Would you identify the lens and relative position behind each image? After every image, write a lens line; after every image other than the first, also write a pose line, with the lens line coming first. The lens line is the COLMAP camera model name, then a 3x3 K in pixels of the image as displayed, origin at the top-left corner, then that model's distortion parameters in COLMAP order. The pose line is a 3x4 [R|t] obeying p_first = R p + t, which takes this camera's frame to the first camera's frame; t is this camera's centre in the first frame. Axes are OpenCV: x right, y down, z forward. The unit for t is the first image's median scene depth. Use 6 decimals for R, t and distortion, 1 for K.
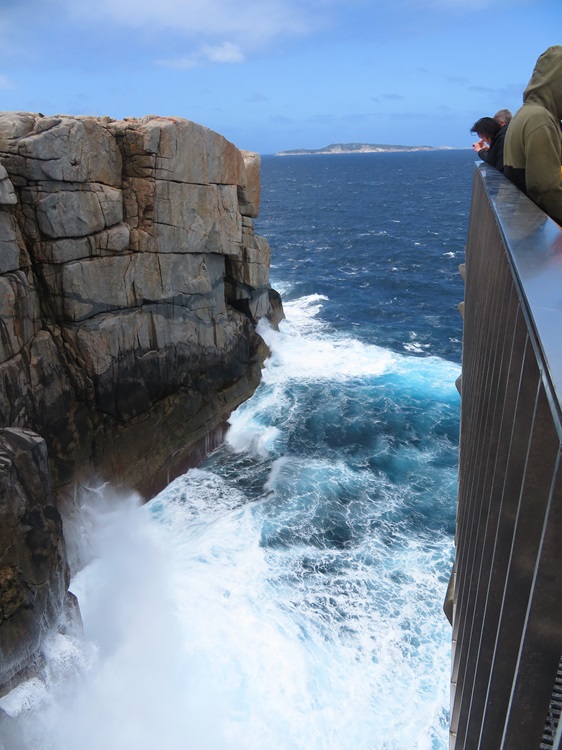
lens RADIAL K [[527.7, 0, 282.6], [0, 527.7, 375.0], [0, 0, 1]] dist [-0.021557, 0.017341]
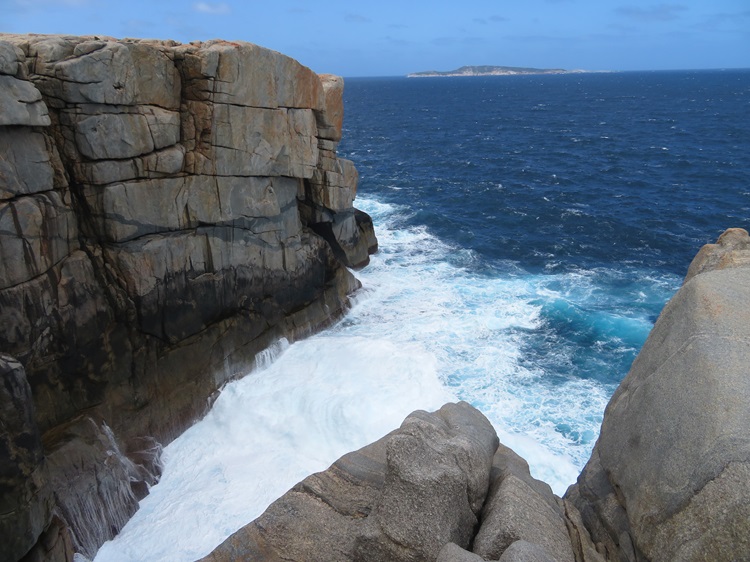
lens RADIAL K [[527.7, 0, 397.8], [0, 527.7, 276.5], [0, 0, 1]] dist [-0.021557, 0.017341]
pose [[0.996868, 0.042406, -0.066749, 0.193398], [-0.044326, 0.998637, -0.027556, -0.030561], [0.065490, 0.030428, 0.997389, 0.035987]]
